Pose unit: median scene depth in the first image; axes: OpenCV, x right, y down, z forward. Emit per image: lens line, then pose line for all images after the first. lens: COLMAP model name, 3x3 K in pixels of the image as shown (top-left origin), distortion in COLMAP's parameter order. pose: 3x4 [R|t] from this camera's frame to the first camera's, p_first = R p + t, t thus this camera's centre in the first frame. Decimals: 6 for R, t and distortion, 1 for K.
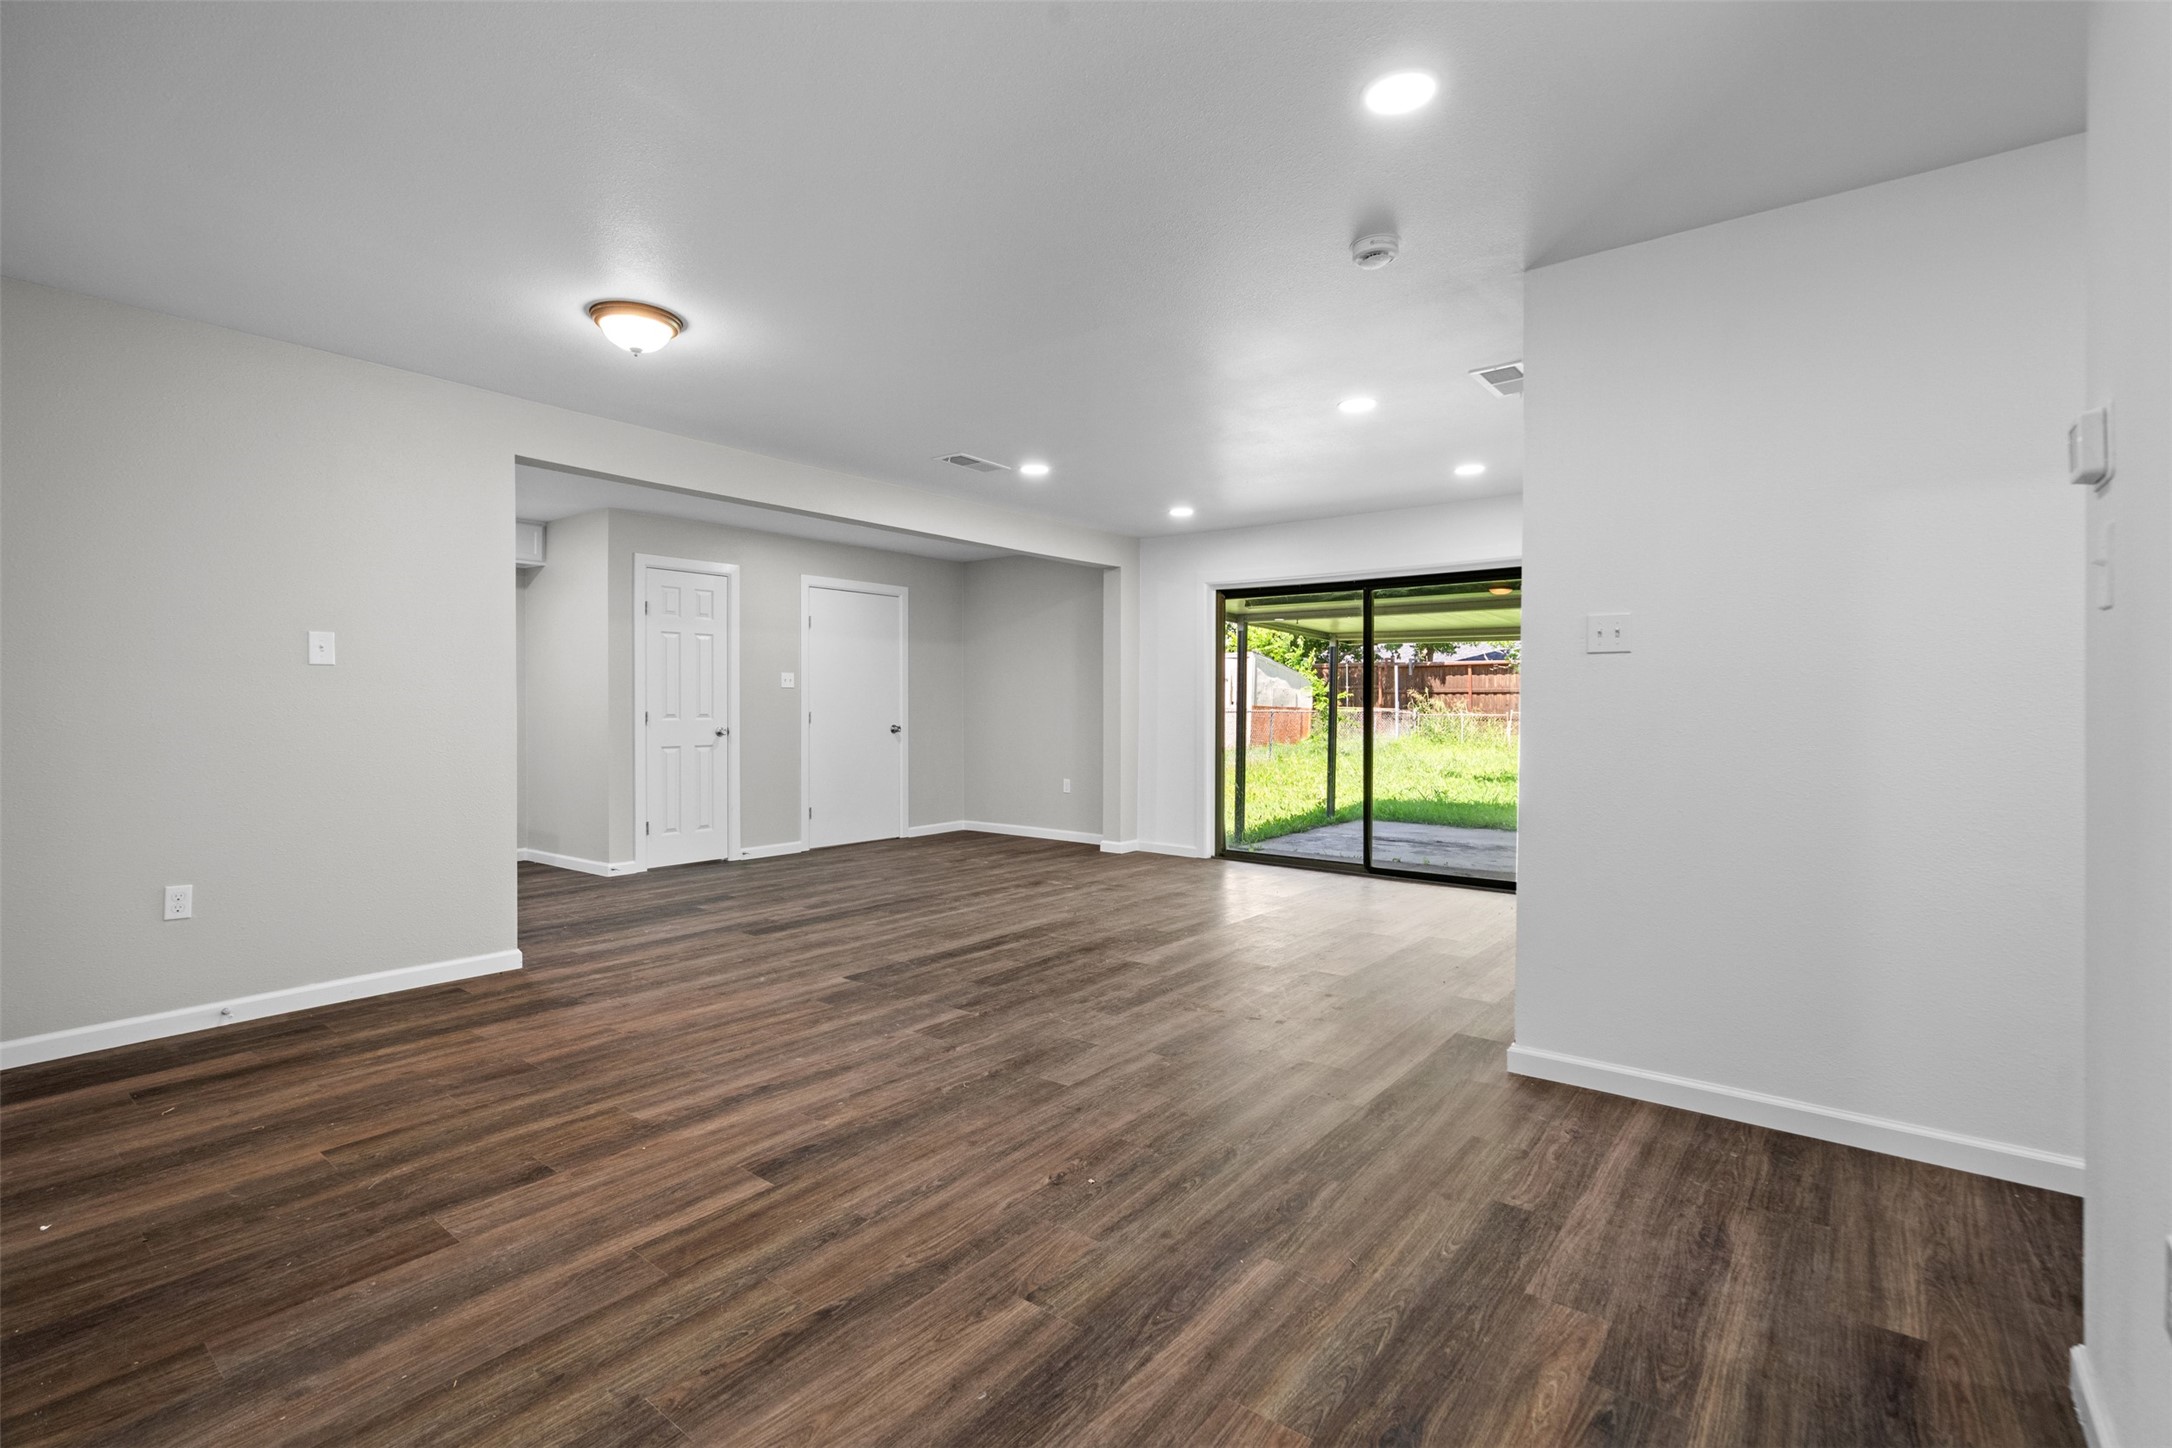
lens RADIAL K [[1000.1, 0, 1074.3], [0, 1000.1, 715.3], [0, 0, 1]] dist [-0.003959, 0.001719]
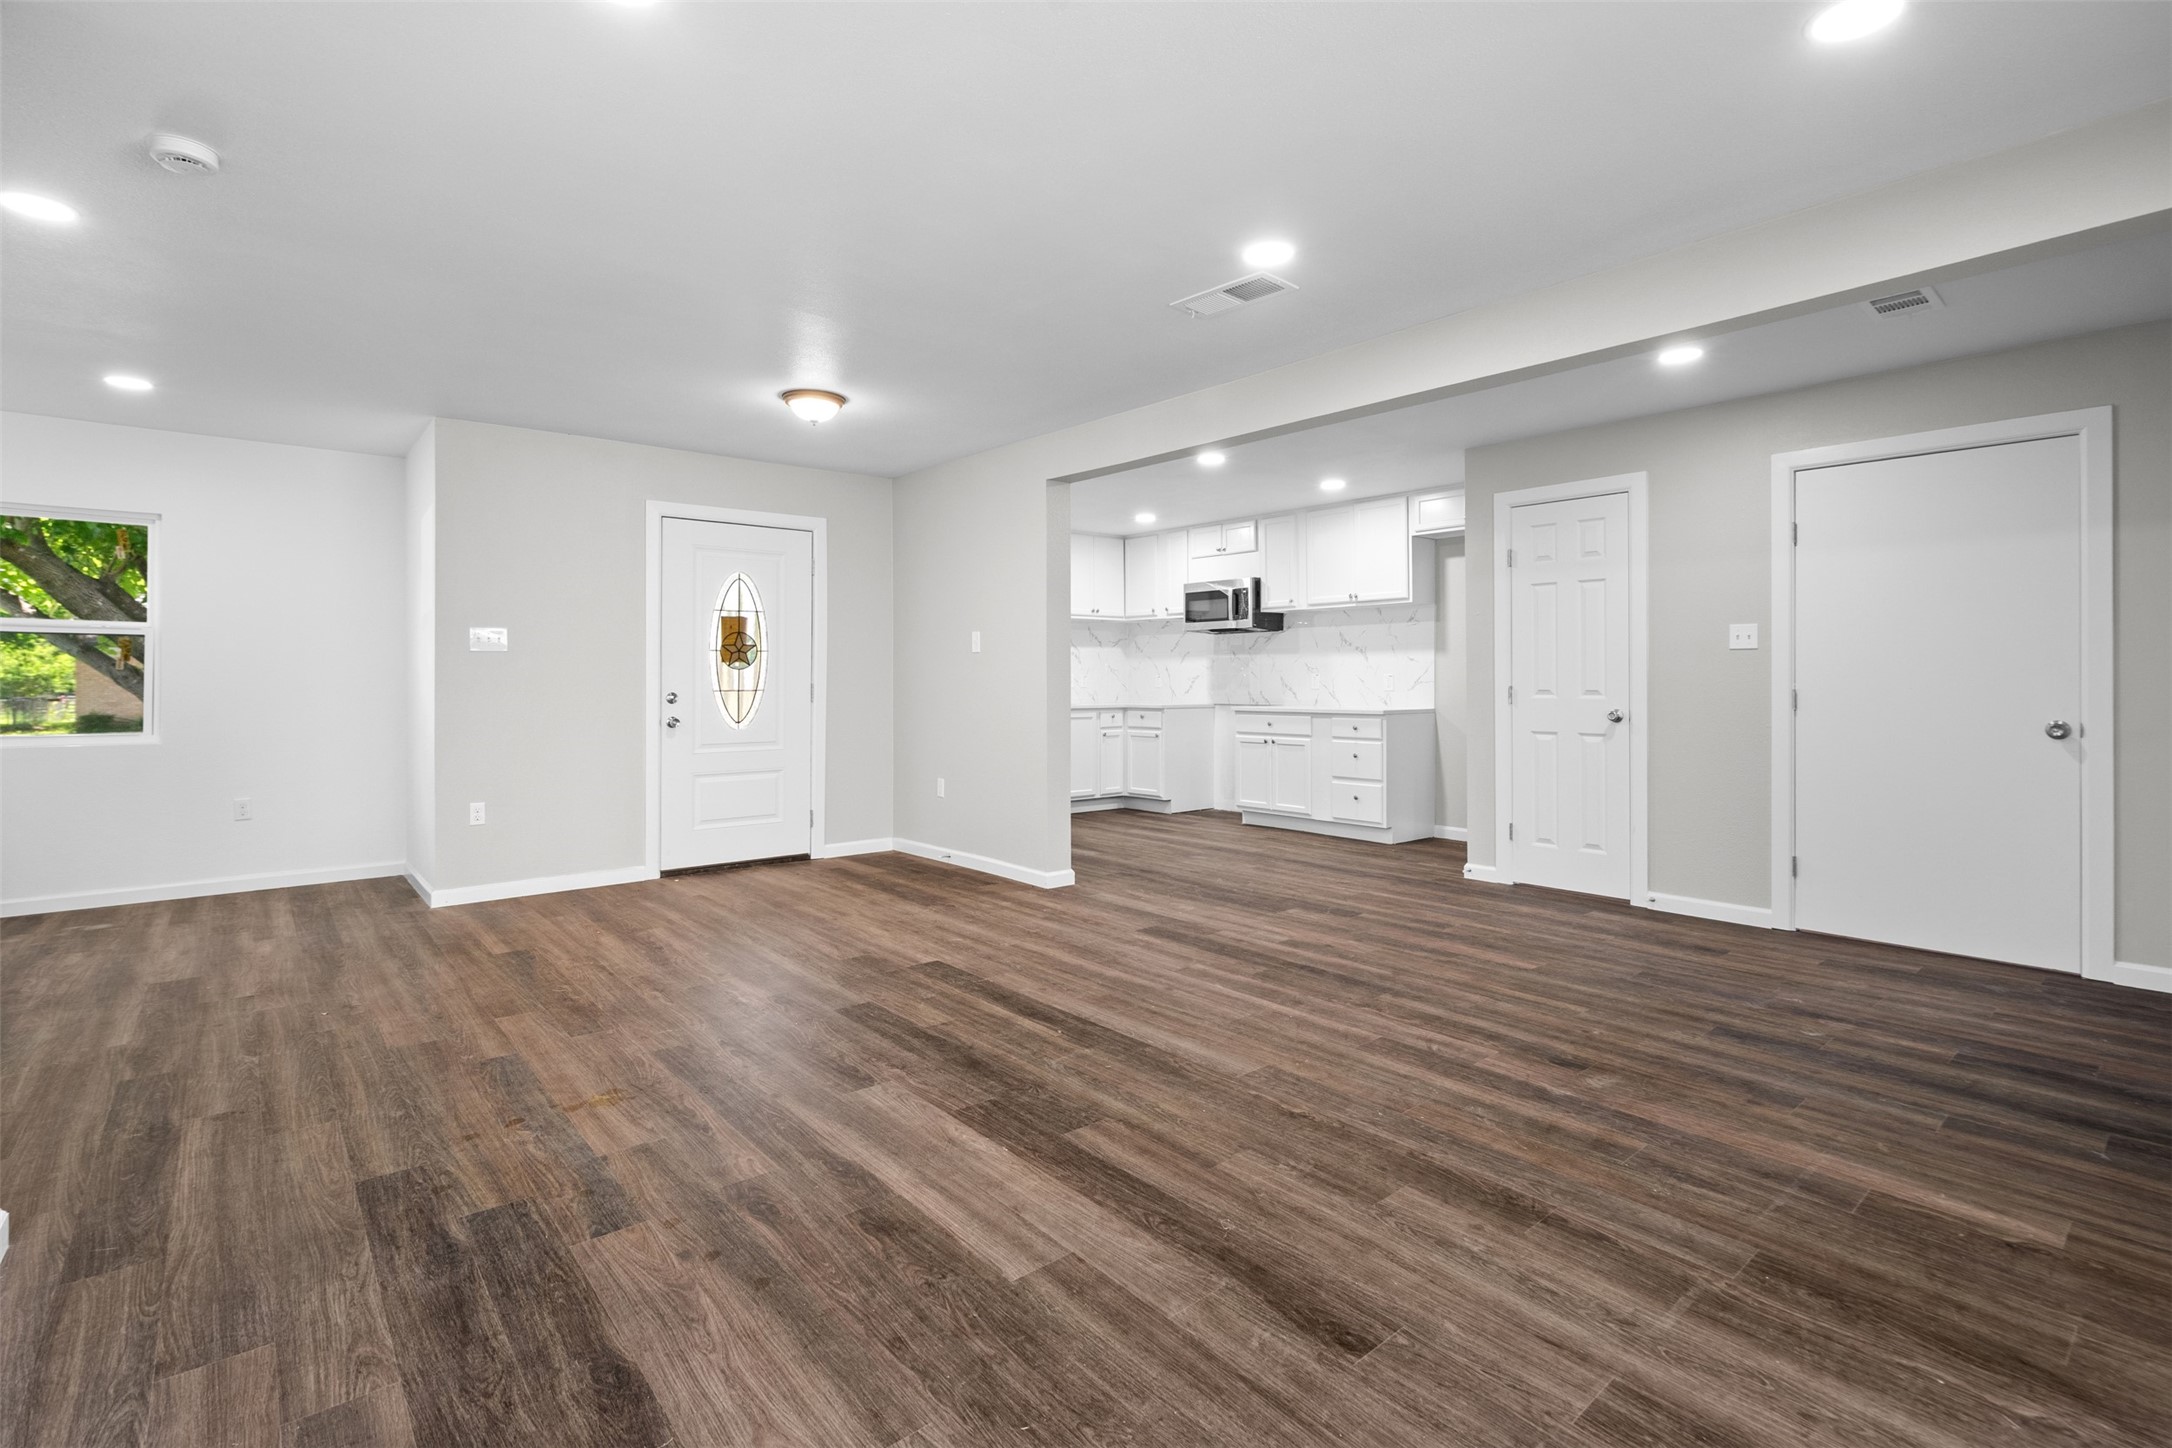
lens RADIAL K [[1000.1, 0, 1097.0], [0, 1000.1, 701.8], [0, 0, 1]] dist [-0.003959, 0.001719]
pose [[-0.177084, 0.021303, -0.983965, 1.195550], [-0.009019, 0.999689, 0.023267, -0.019824], [0.984154, 0.012994, -0.176837, 2.298990]]
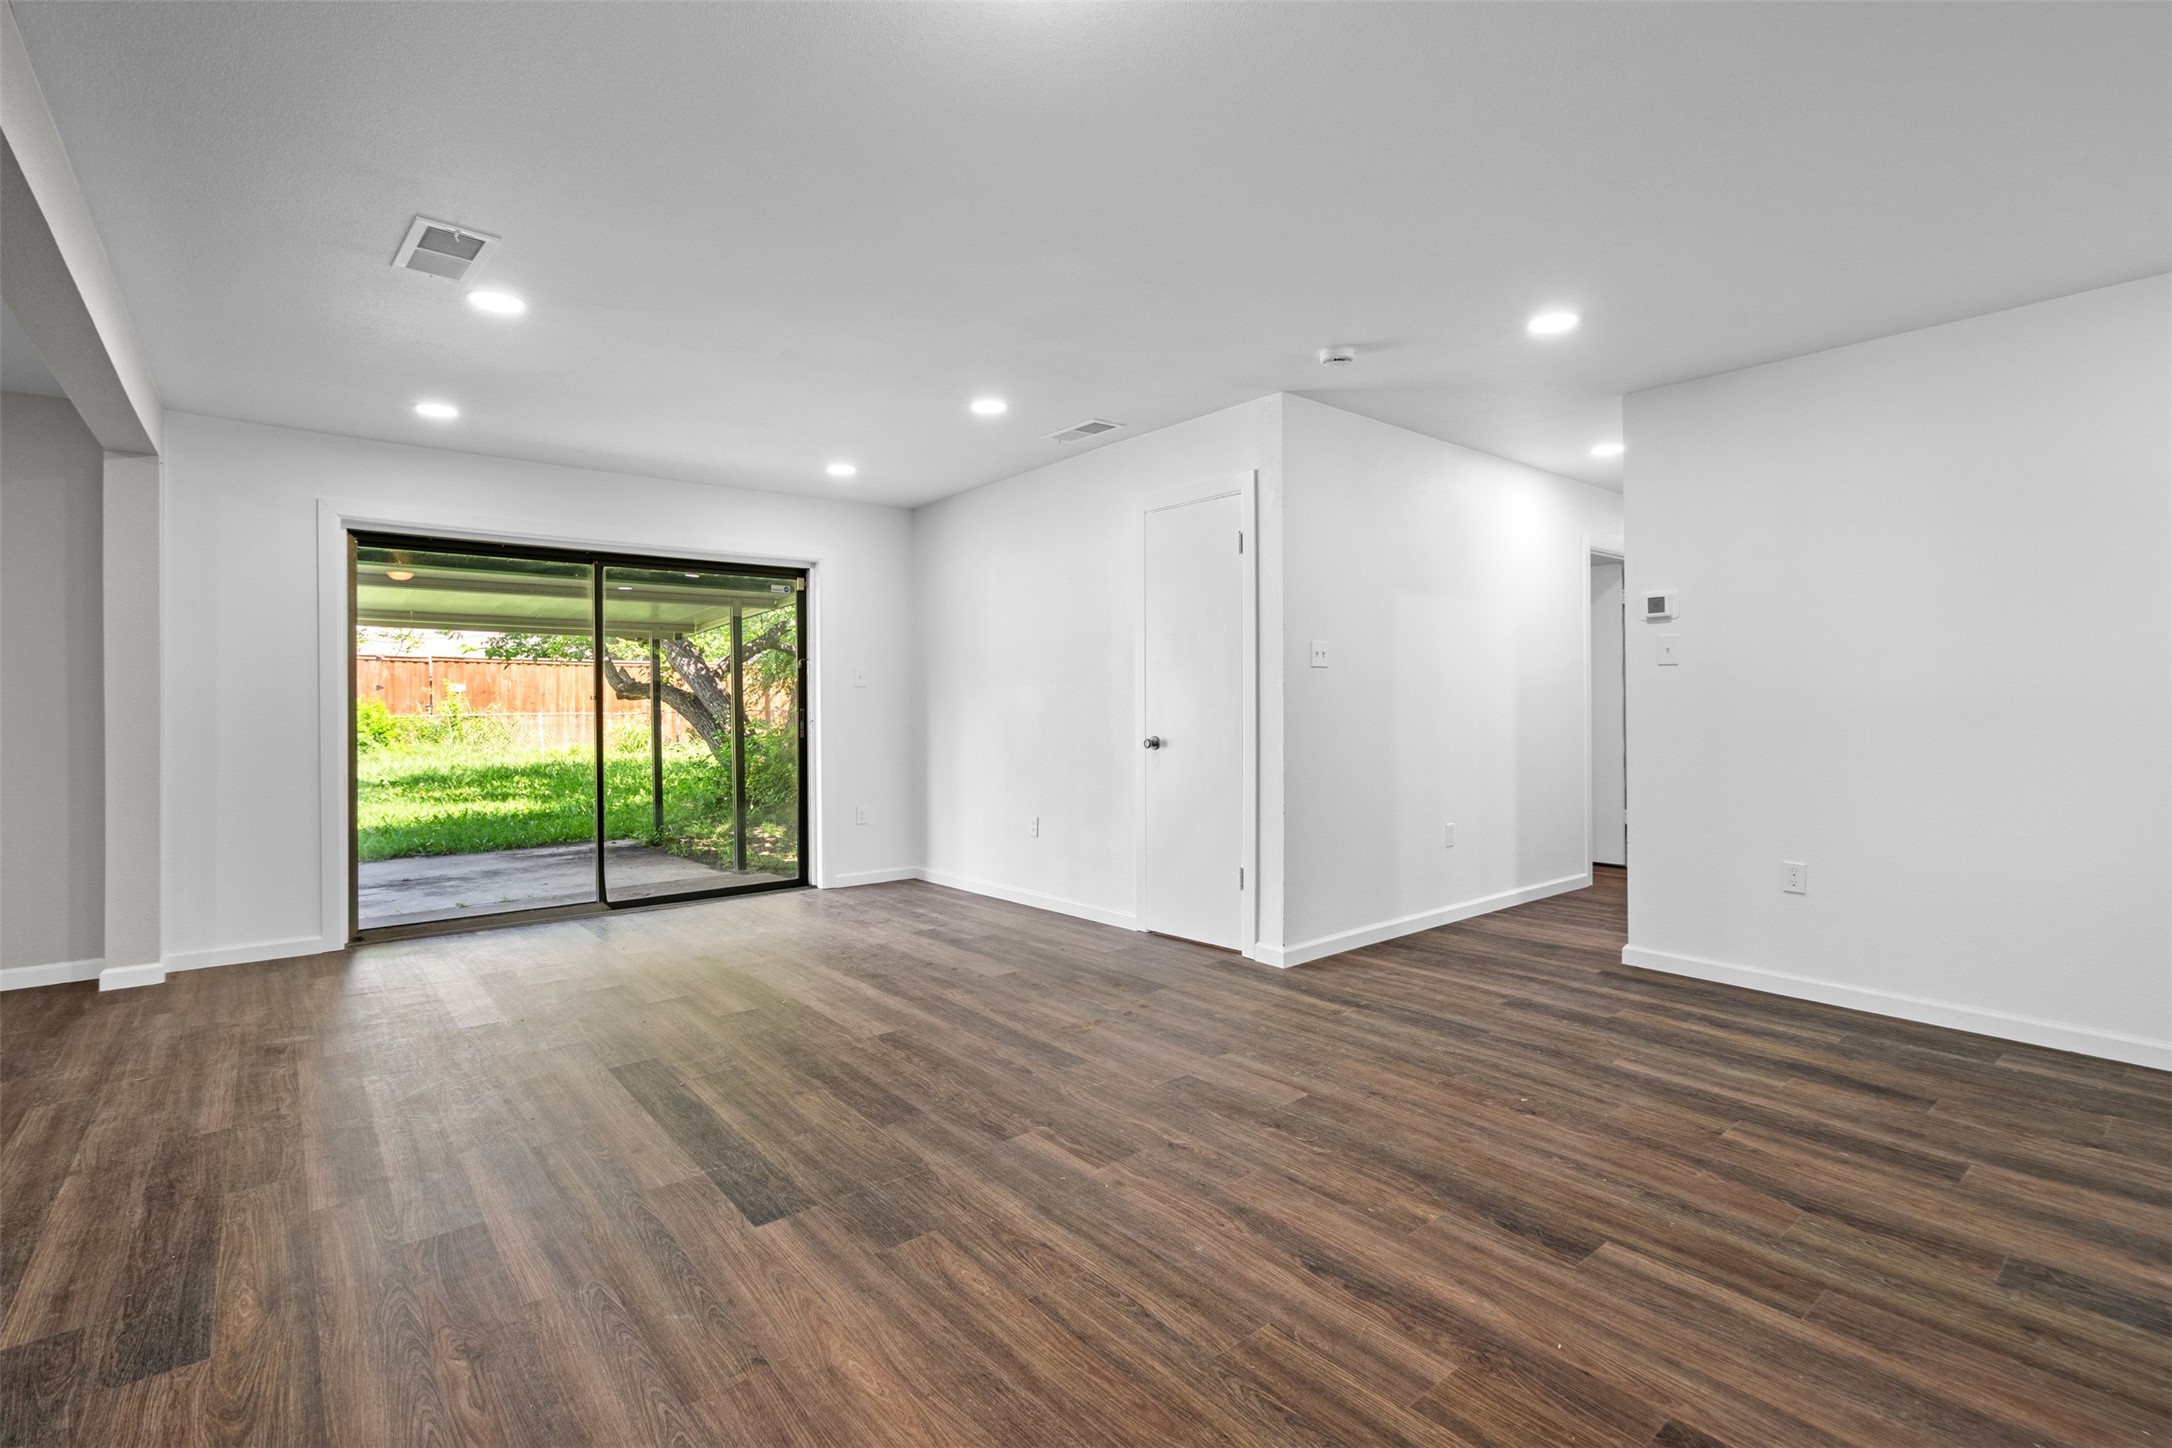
lens RADIAL K [[1000.1, 0, 1100.1], [0, 1000.1, 729.8], [0, 0, 1]] dist [-0.003959, 0.001719]
pose [[0.192315, -0.029946, 0.980876, -1.233951], [0.016619, 0.999490, 0.027256, -0.021167], [-0.981193, 0.011059, 0.192714, 1.248449]]
